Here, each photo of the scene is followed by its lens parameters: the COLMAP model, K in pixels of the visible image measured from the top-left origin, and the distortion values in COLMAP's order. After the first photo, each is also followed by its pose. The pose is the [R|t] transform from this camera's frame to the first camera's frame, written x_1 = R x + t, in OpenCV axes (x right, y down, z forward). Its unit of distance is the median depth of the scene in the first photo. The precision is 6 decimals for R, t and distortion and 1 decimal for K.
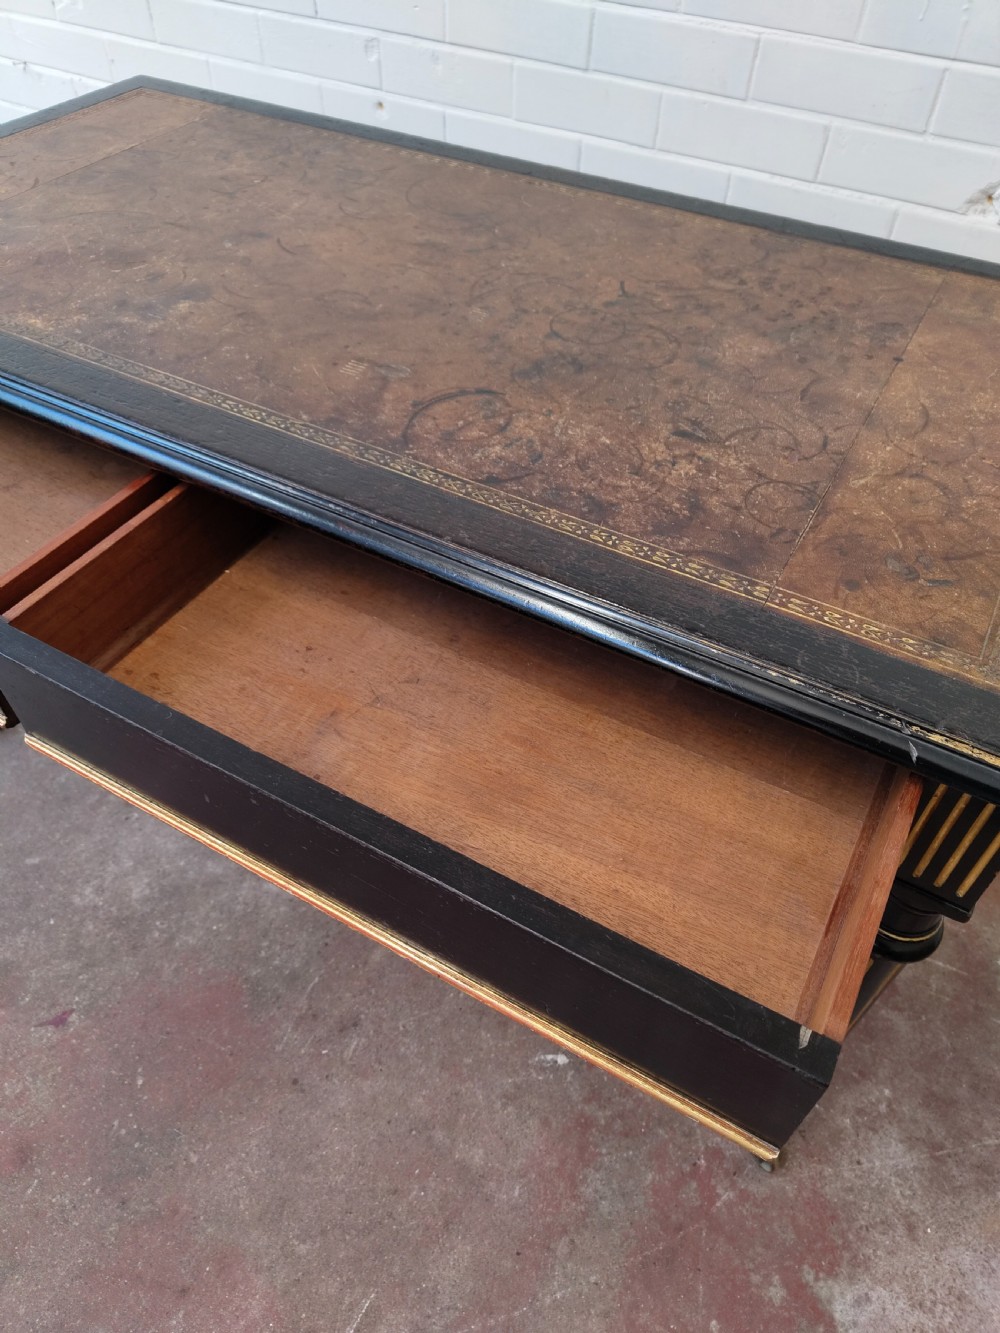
lens RADIAL K [[934.4, 0, 508.2], [0, 934.4, 678.0], [0, 0, 1]] dist [-0.005106, 0.006180]
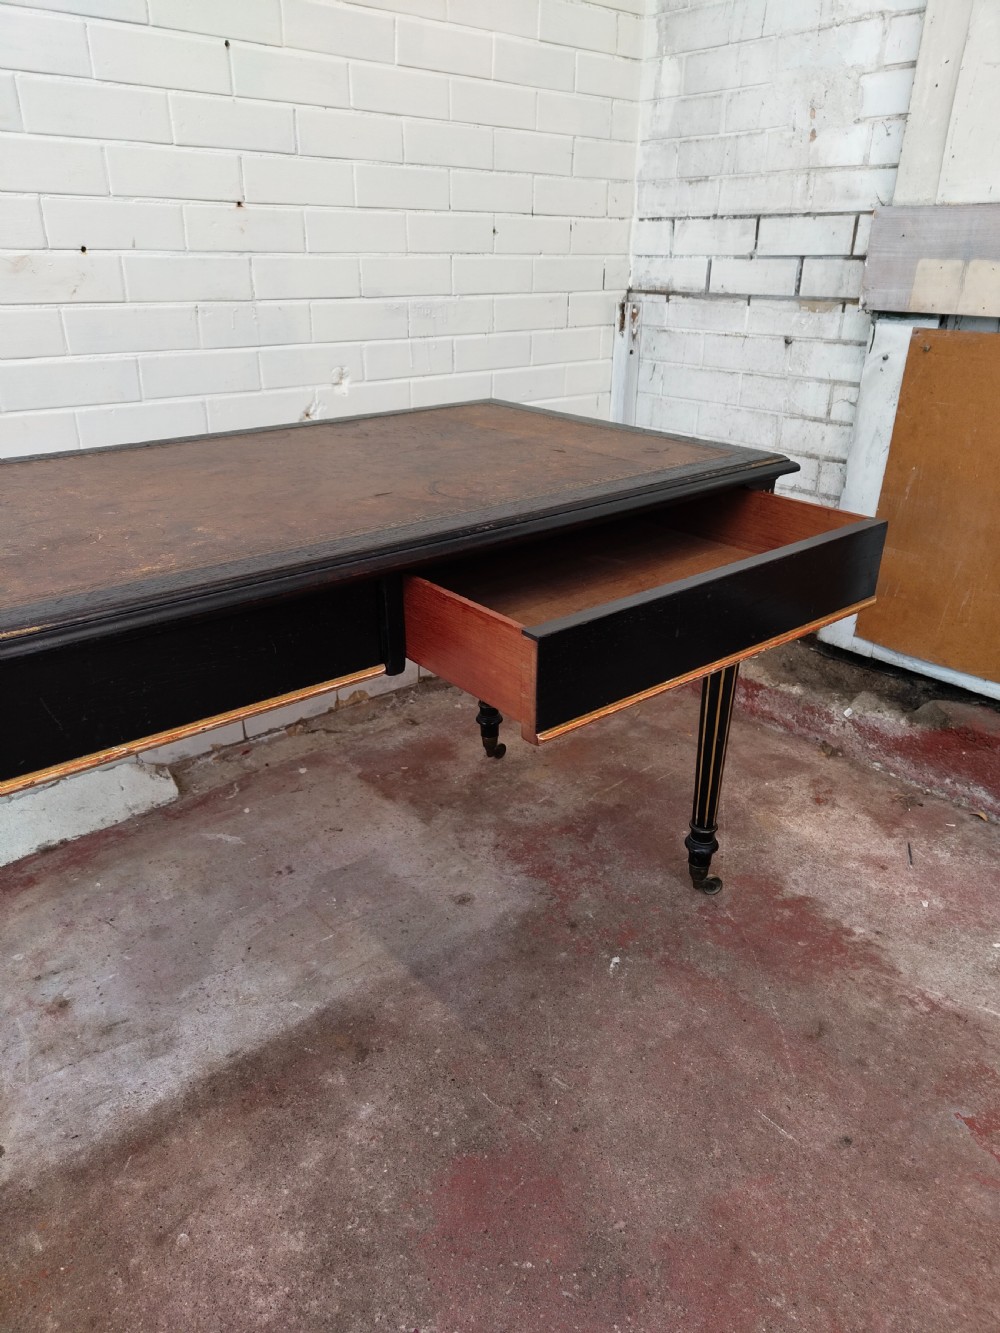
lens RADIAL K [[926.5, 0, 499.0], [0, 926.5, 678.0], [0, 0, 1]] dist [0.008126, -0.004051]
pose [[0.356629, -0.413461, 0.837774, -1.238632], [0.689986, 0.721146, 0.062185, -0.087487], [-0.629869, 0.555876, 0.542464, 0.255662]]
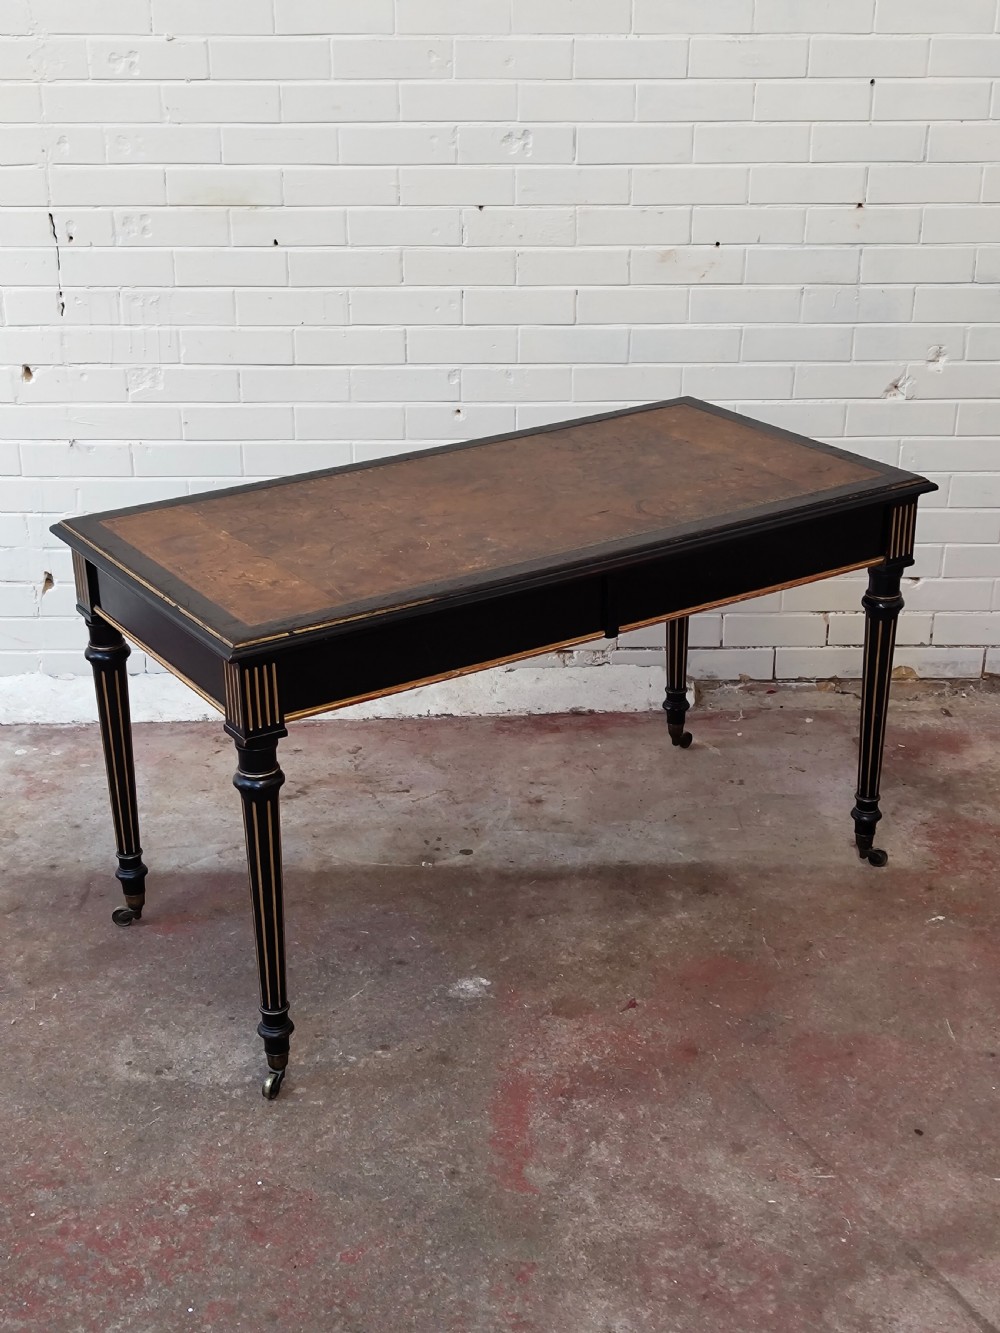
lens RADIAL K [[1837.9, 0, 487.0], [0, 1837.9, 676.8], [0, 0, 1]] dist [0.128765, -0.469566]
pose [[0.871964, -0.221870, 0.436408, -2.344997], [0.378643, 0.870693, -0.313885, 0.973370], [-0.310336, 0.438940, 0.843222, -1.860788]]
